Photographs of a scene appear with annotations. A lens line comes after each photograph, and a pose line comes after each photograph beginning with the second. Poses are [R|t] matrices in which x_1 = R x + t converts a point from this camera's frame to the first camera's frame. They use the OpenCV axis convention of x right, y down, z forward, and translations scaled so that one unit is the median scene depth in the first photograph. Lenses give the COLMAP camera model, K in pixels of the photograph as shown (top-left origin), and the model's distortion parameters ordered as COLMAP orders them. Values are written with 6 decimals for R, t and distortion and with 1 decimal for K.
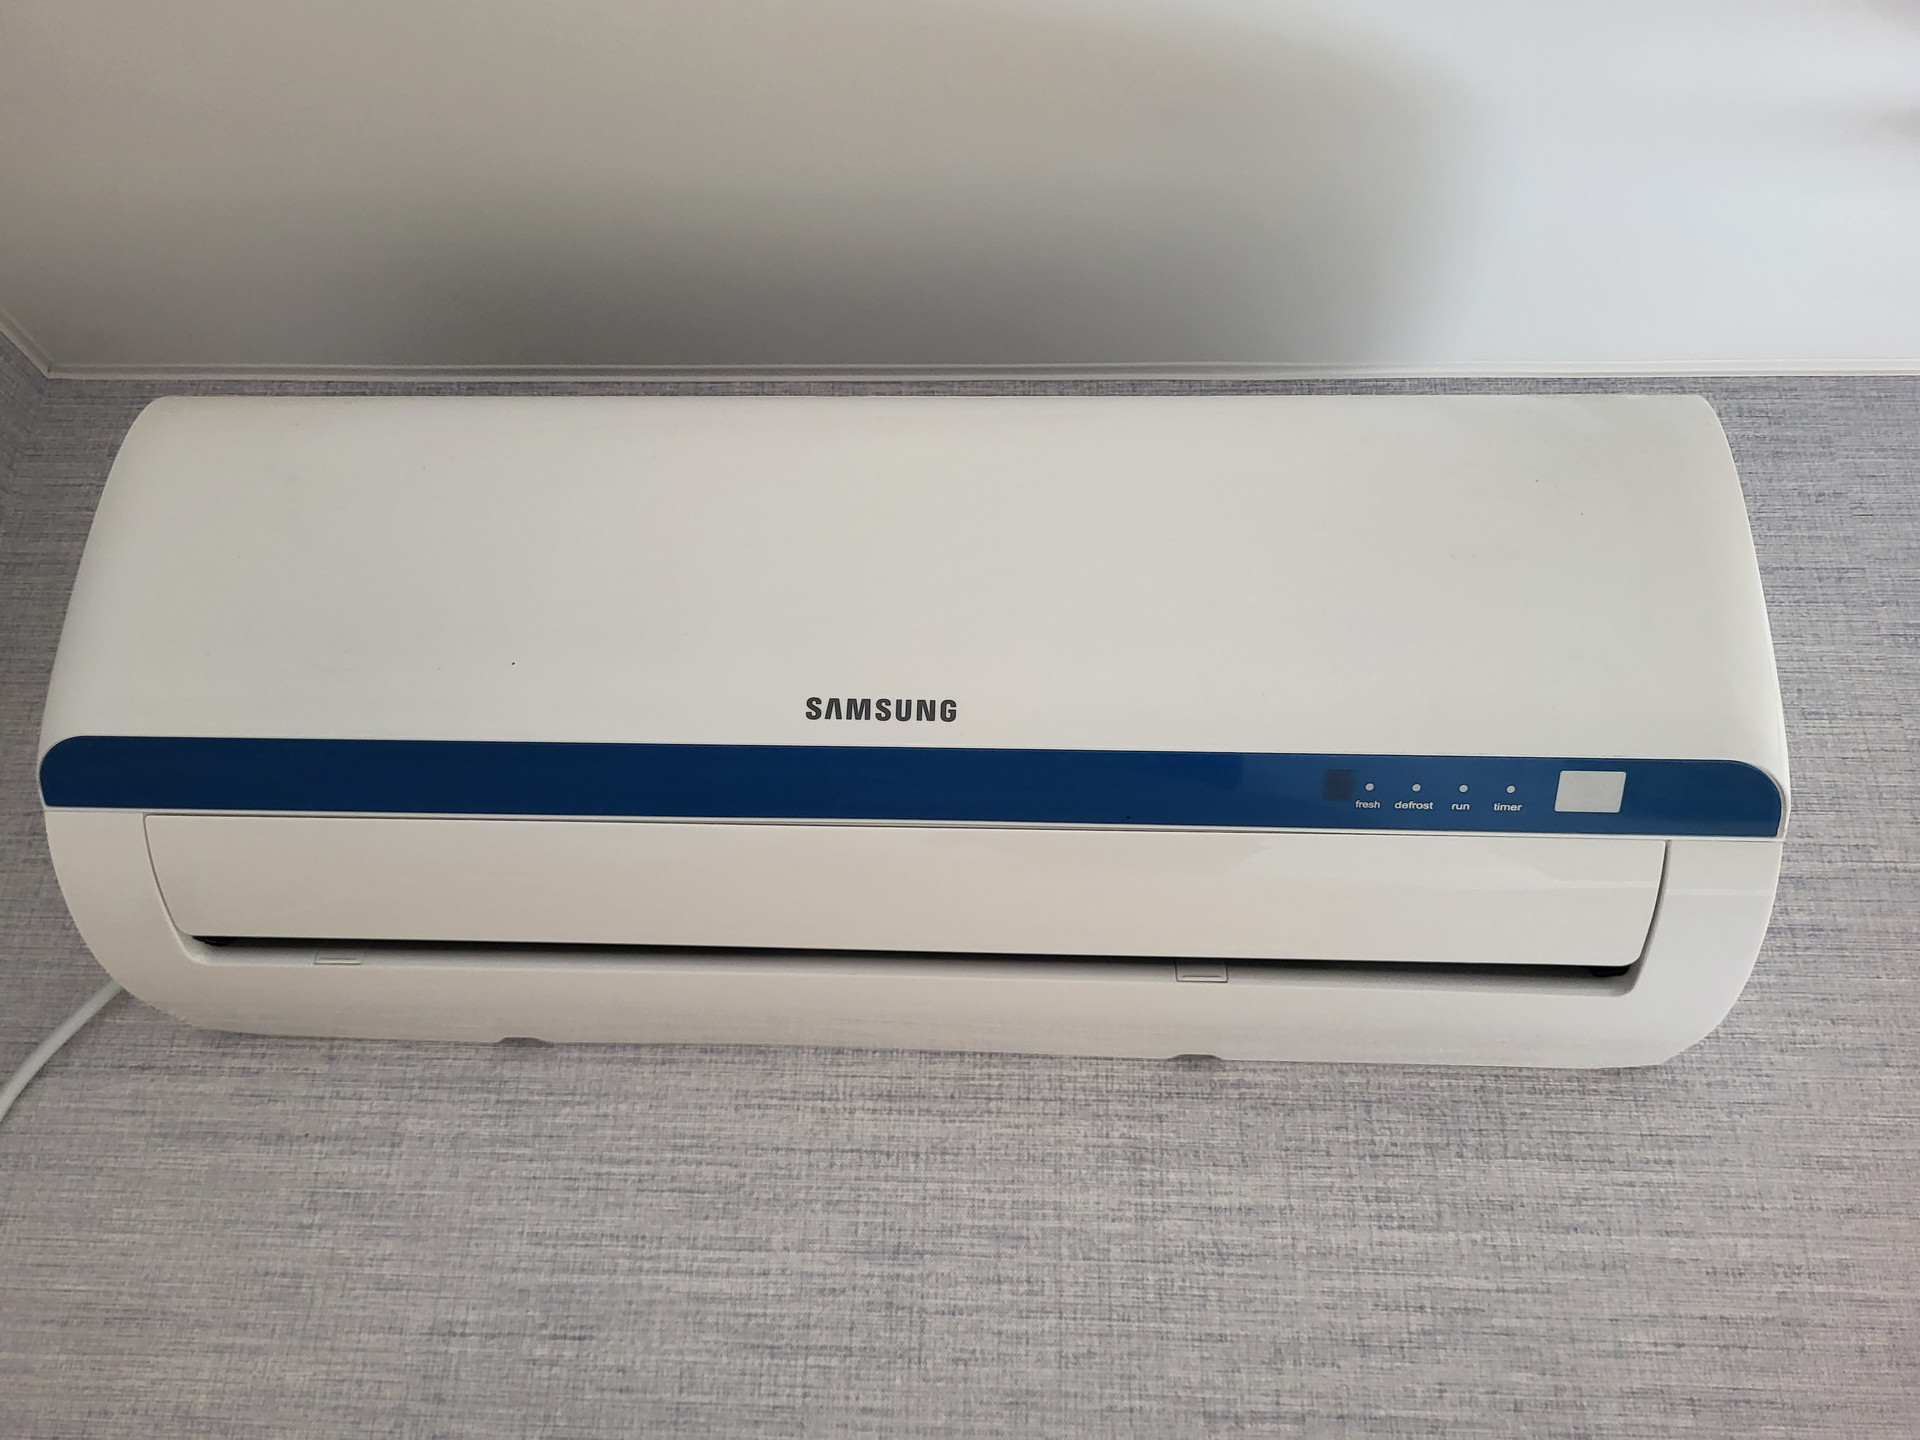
lens RADIAL K [[1472.4, 0, 960.0], [0, 1472.4, 720.0], [0, 0, 1]] dist [0.005388, 0.001493]
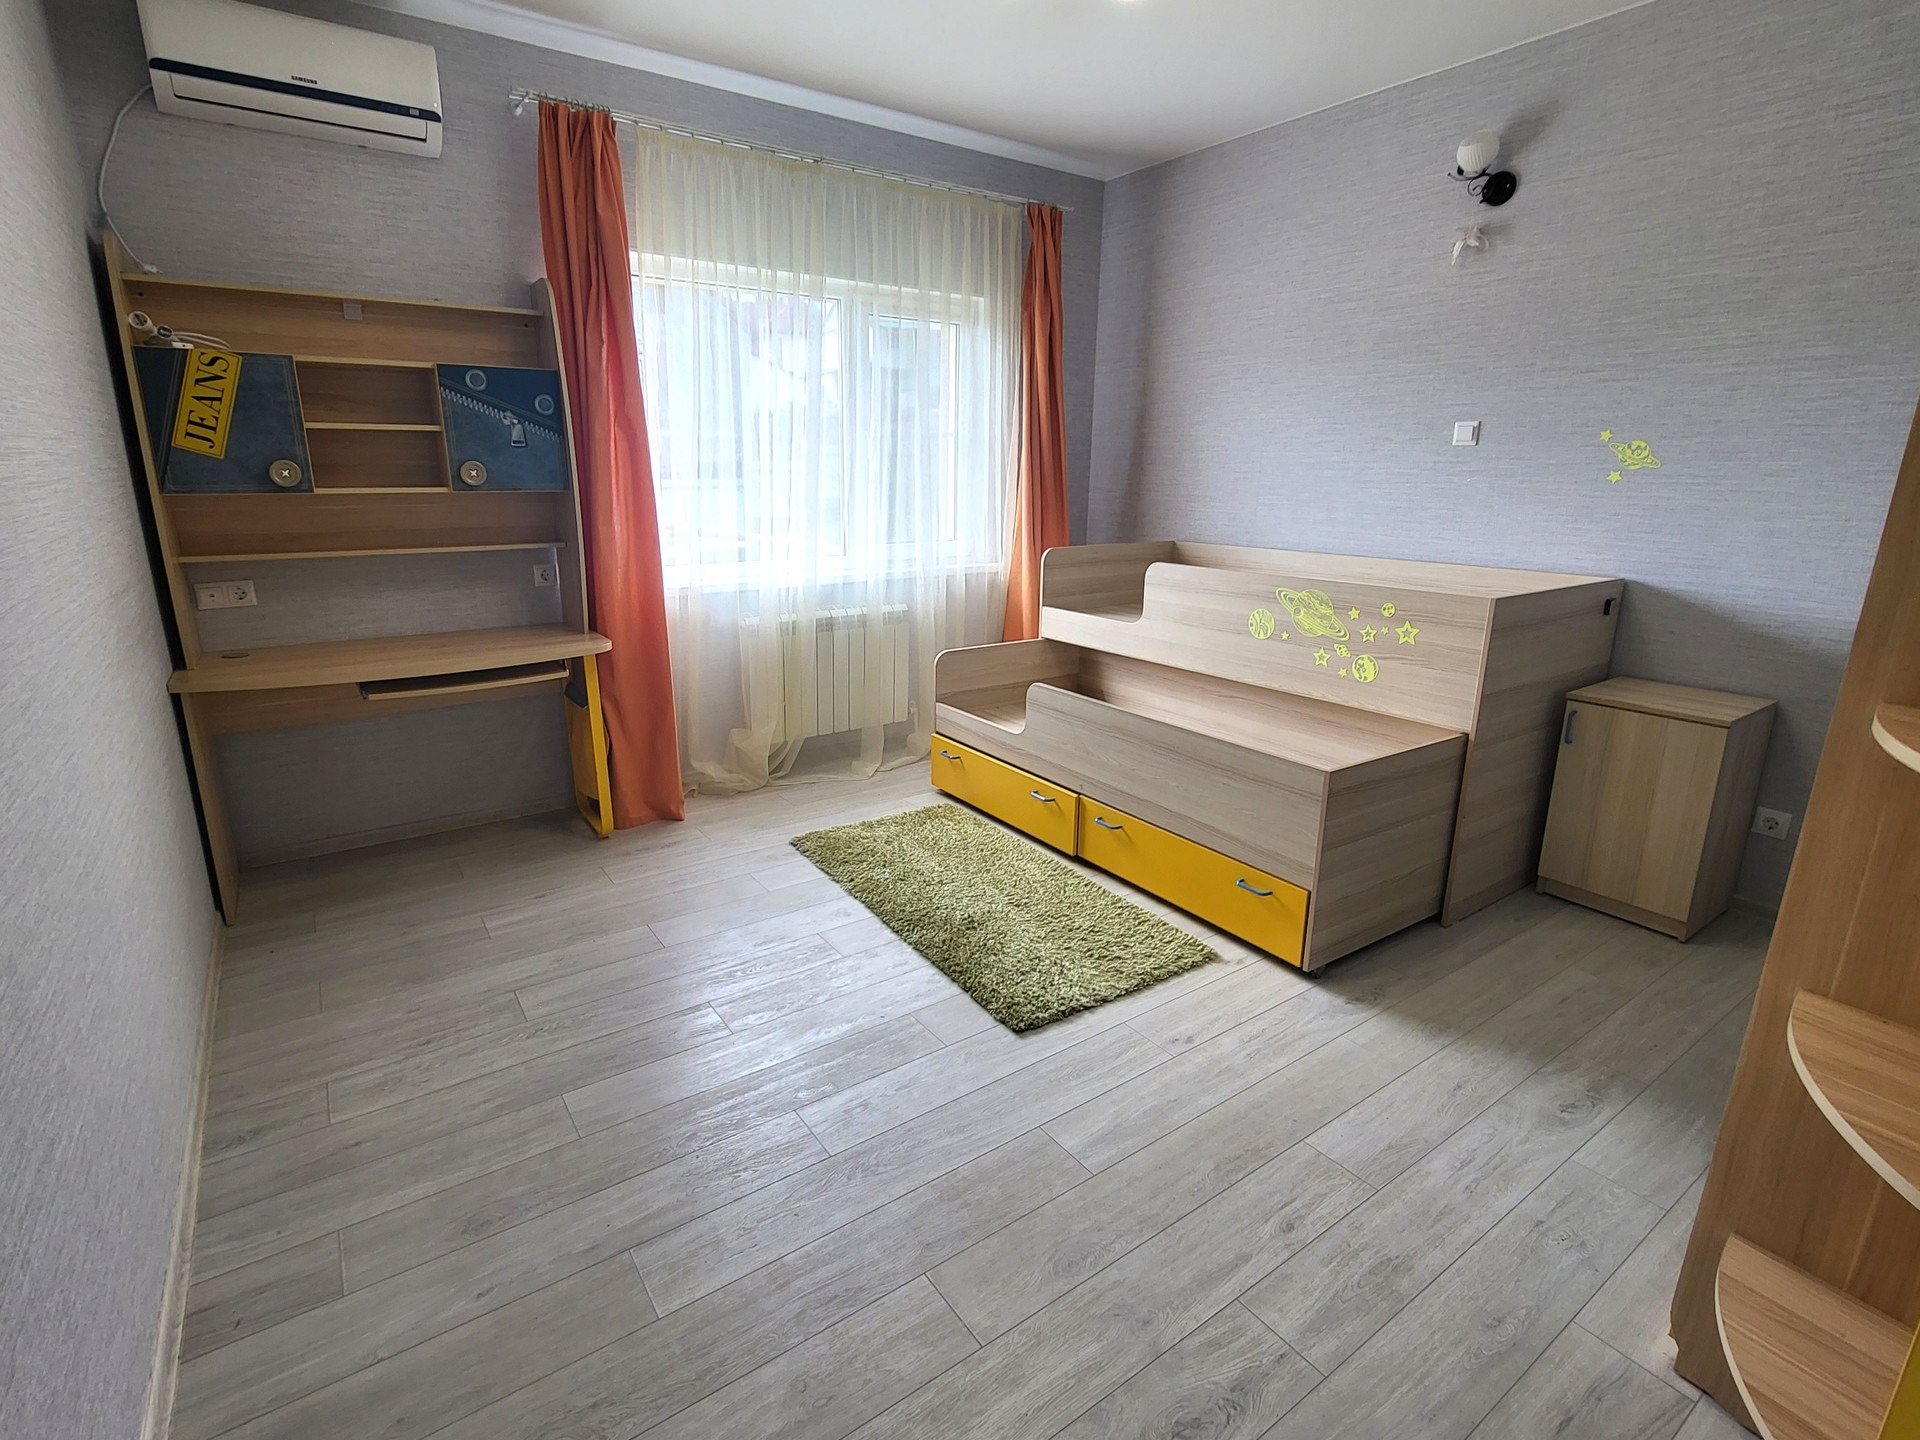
lens RADIAL K [[936.7, 0, 960.0], [0, 936.7, 720.0], [0, 0, 1]] dist [-0.001965, -0.000479]
pose [[0.783606, -0.190923, 0.591193, -0.837422], [-0.219974, 0.804690, 0.551440, -0.709501], [-0.581010, -0.562159, 0.588562, -5.285906]]
